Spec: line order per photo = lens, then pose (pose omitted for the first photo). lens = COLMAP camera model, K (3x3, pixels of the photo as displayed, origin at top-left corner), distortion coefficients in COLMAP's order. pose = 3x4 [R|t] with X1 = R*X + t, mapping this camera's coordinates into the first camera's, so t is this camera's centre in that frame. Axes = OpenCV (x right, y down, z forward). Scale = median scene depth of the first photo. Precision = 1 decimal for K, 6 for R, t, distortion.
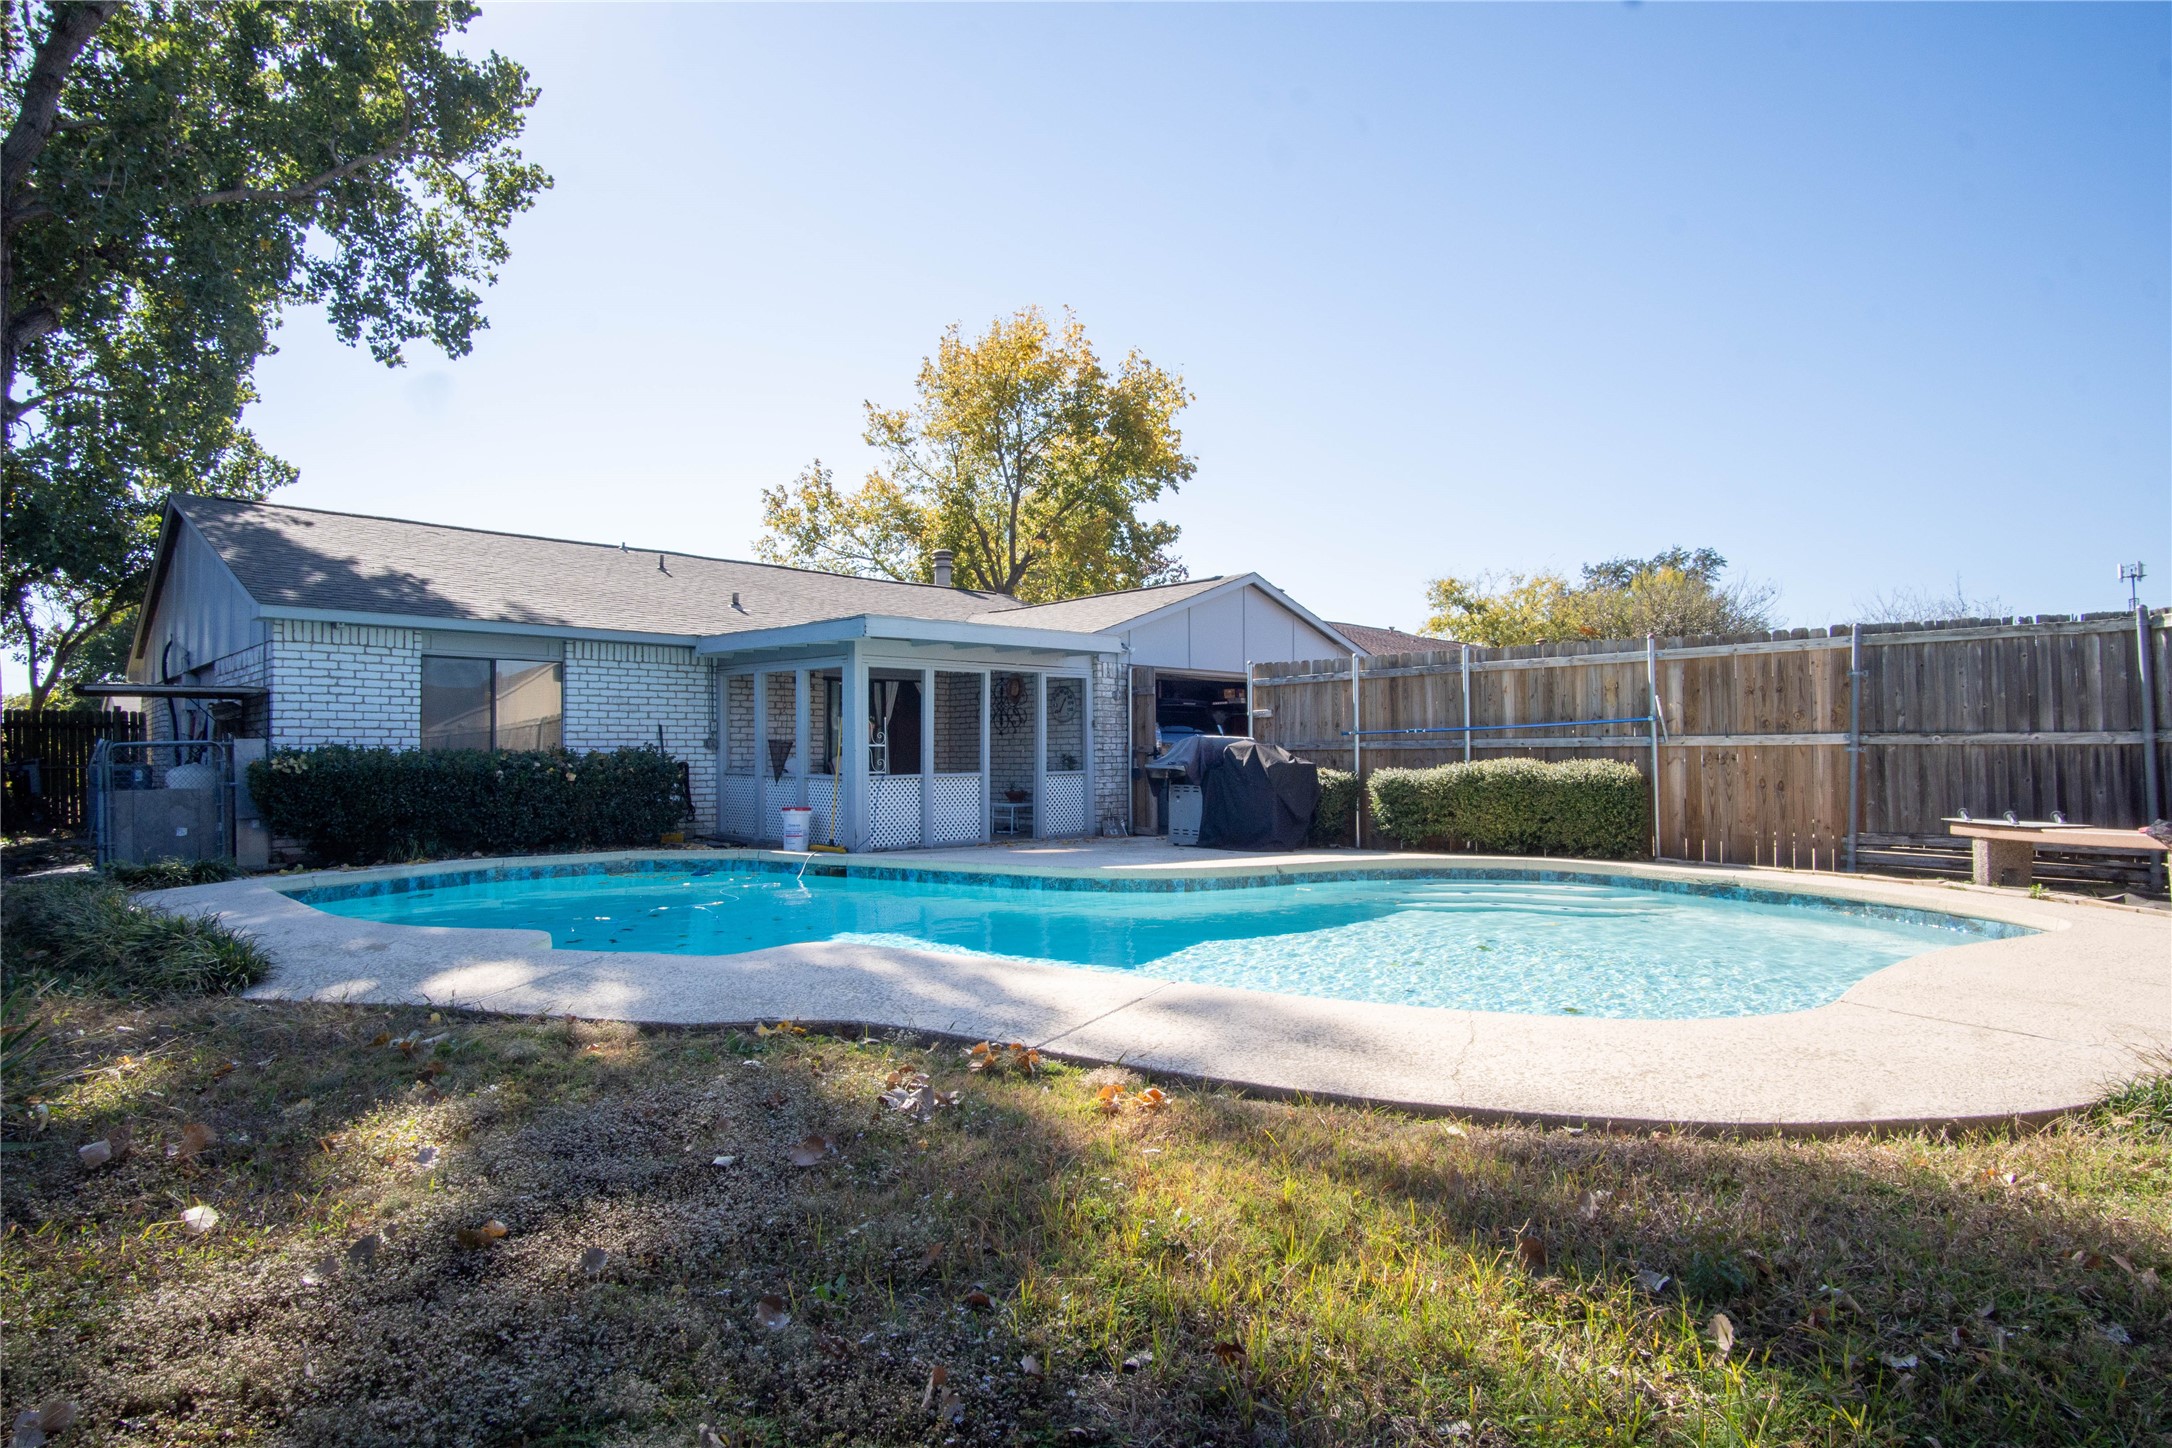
lens RADIAL K [[1138.7, 0, 1106.7], [0, 1138.7, 730.9], [0, 0, 1]] dist [-0.032627, 0.011301]
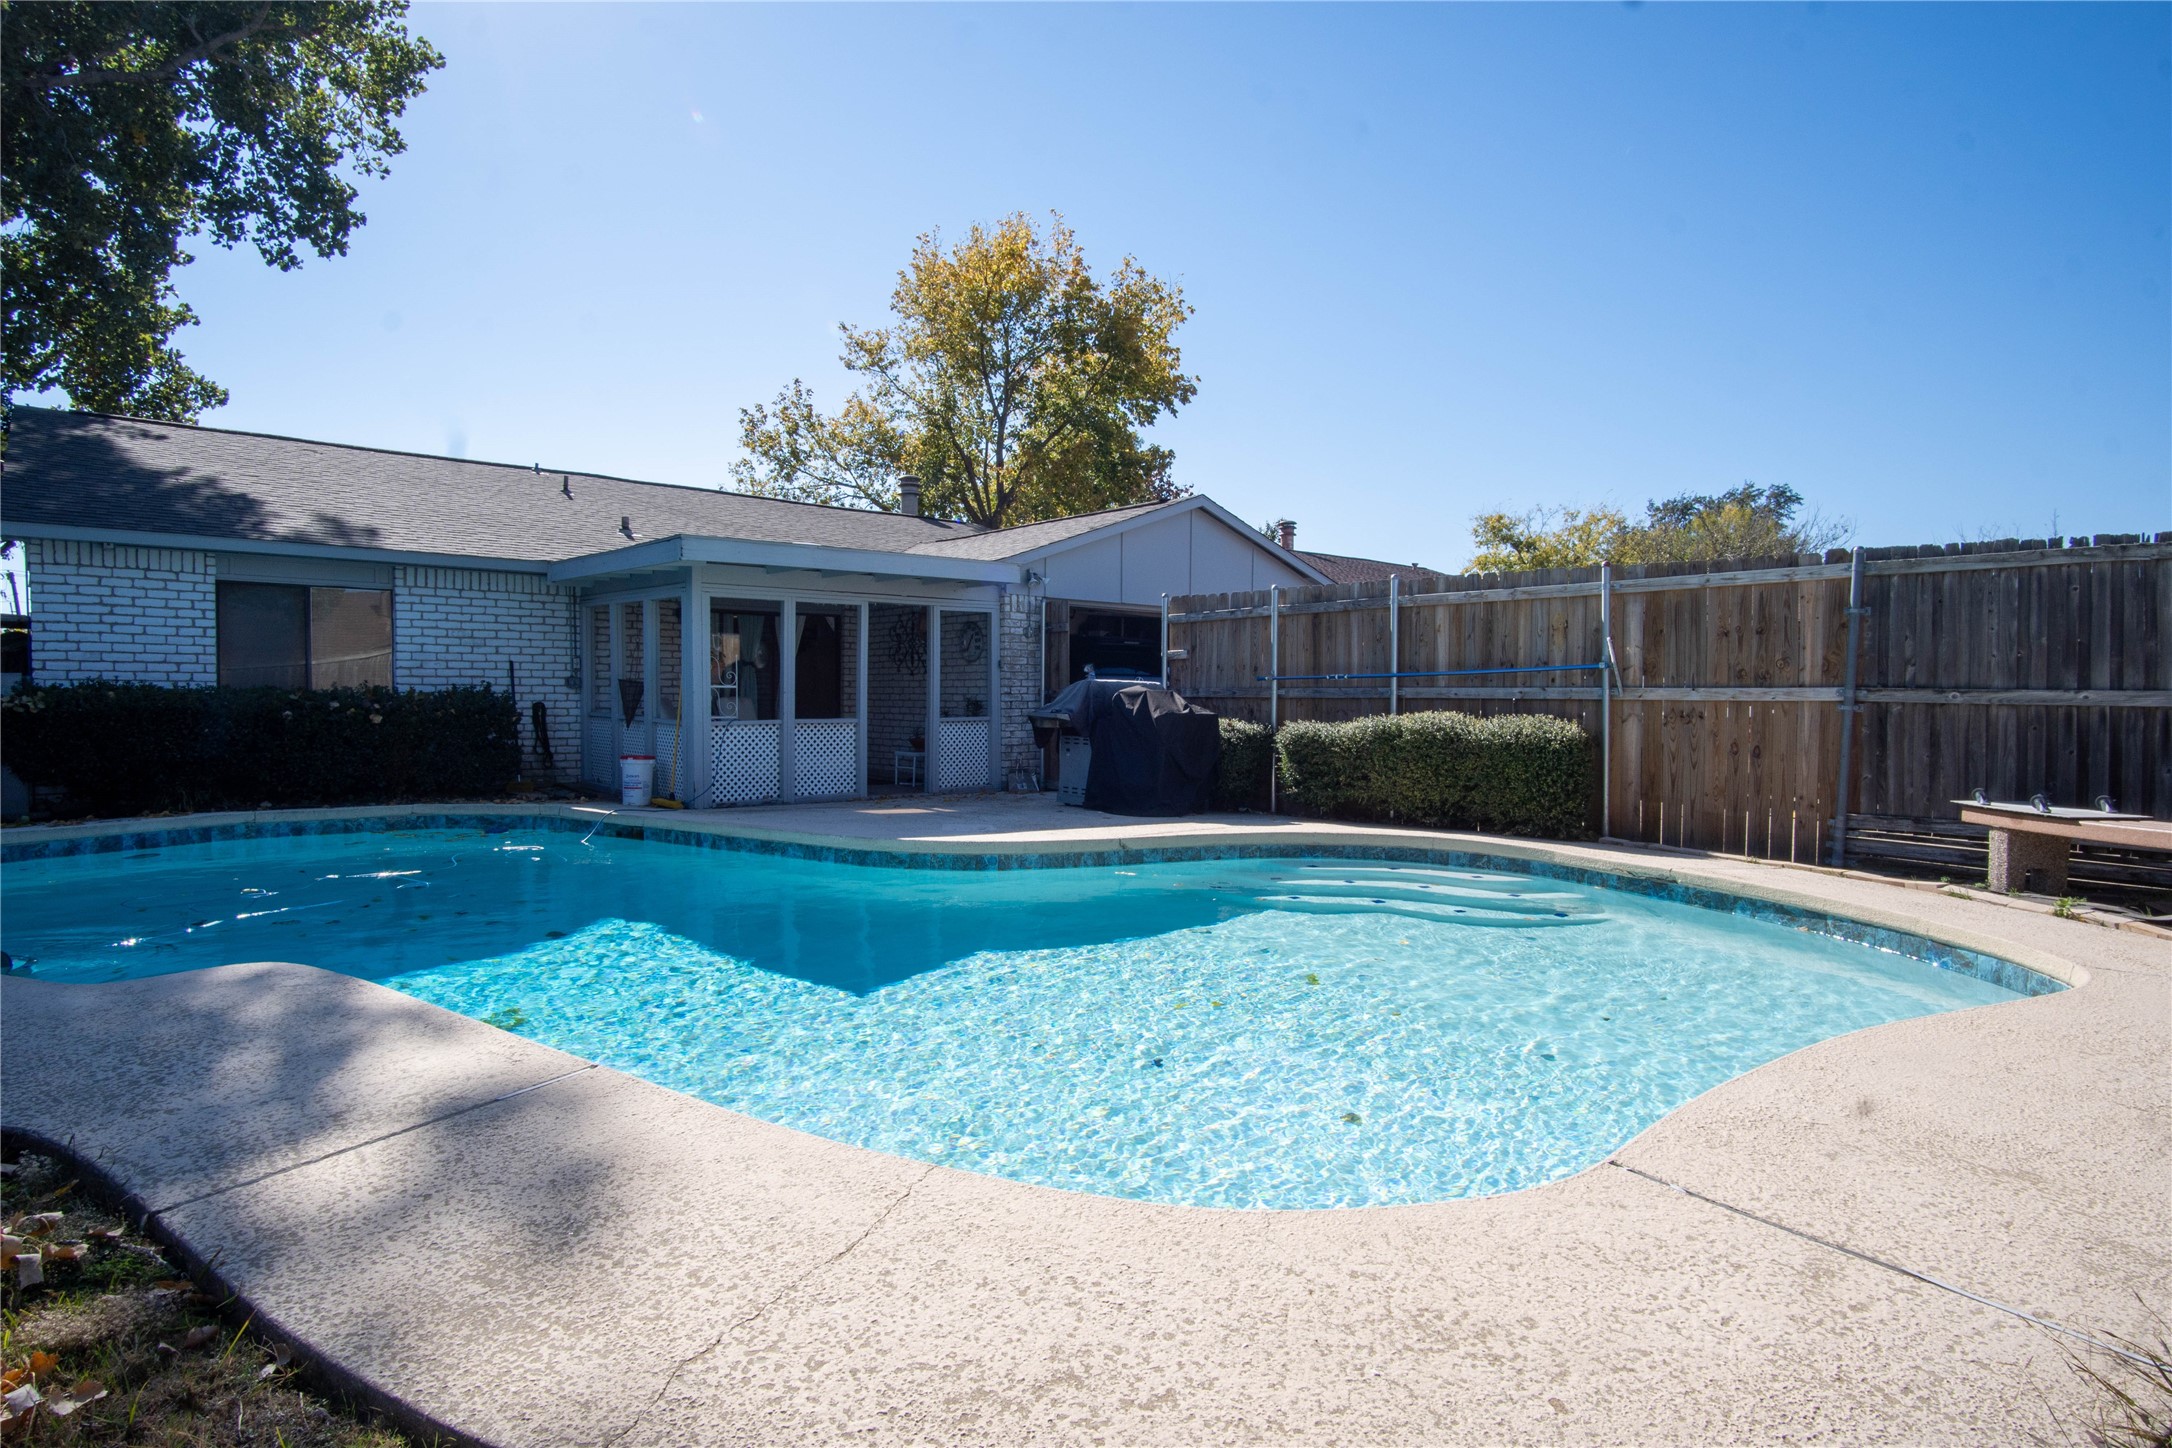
lens RADIAL K [[1138.7, 0, 1106.7], [0, 1138.7, 730.9], [0, 0, 1]] dist [-0.032627, 0.011301]
pose [[0.998559, 0.013306, -0.051991, 0.145551], [-0.010523, 0.998516, 0.053431, -0.003205], [0.052625, -0.052807, 0.997217, 0.145450]]
